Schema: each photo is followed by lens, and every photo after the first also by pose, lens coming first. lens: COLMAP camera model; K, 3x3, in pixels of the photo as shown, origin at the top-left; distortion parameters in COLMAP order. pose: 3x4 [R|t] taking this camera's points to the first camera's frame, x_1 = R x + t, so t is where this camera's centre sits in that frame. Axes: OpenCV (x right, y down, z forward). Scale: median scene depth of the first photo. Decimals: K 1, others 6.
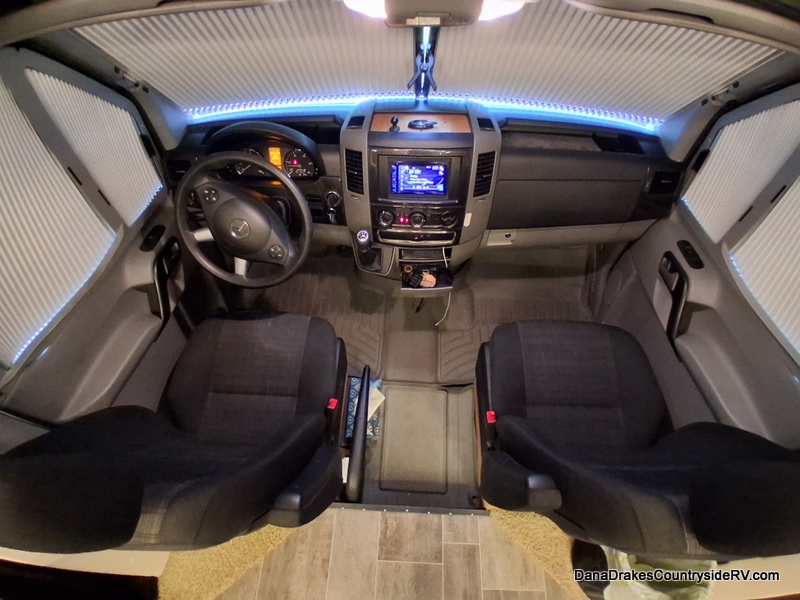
lens RADIAL K [[397.2, 0, 393.3], [0, 397.2, 310.4], [0, 0, 1]] dist [0.001321, -0.045821]
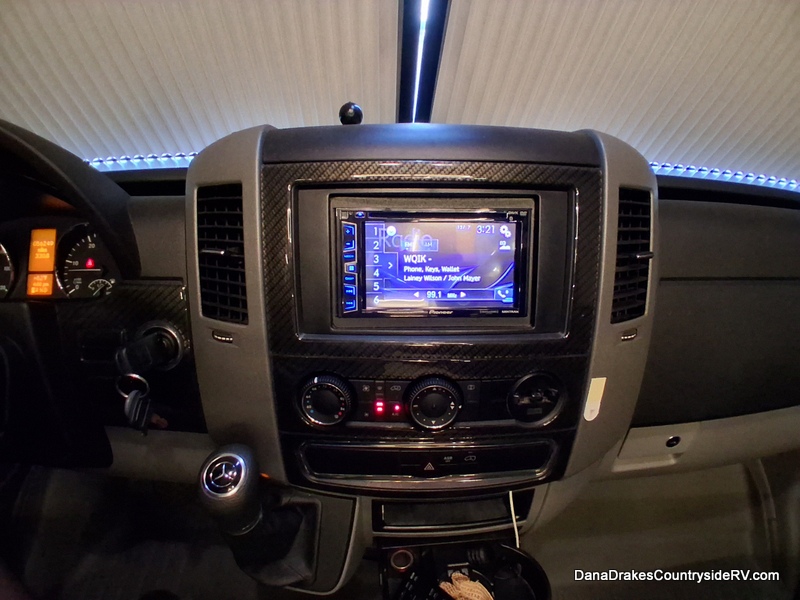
lens RADIAL K [[397.2, 0, 393.3], [0, 397.2, 310.4], [0, 0, 1]] dist [0.001321, -0.045821]
pose [[0.996712, -0.013236, 0.079943, 0.009015], [0.049541, 0.880245, -0.471926, -0.150239], [-0.064123, 0.474335, 0.878006, 0.701831]]
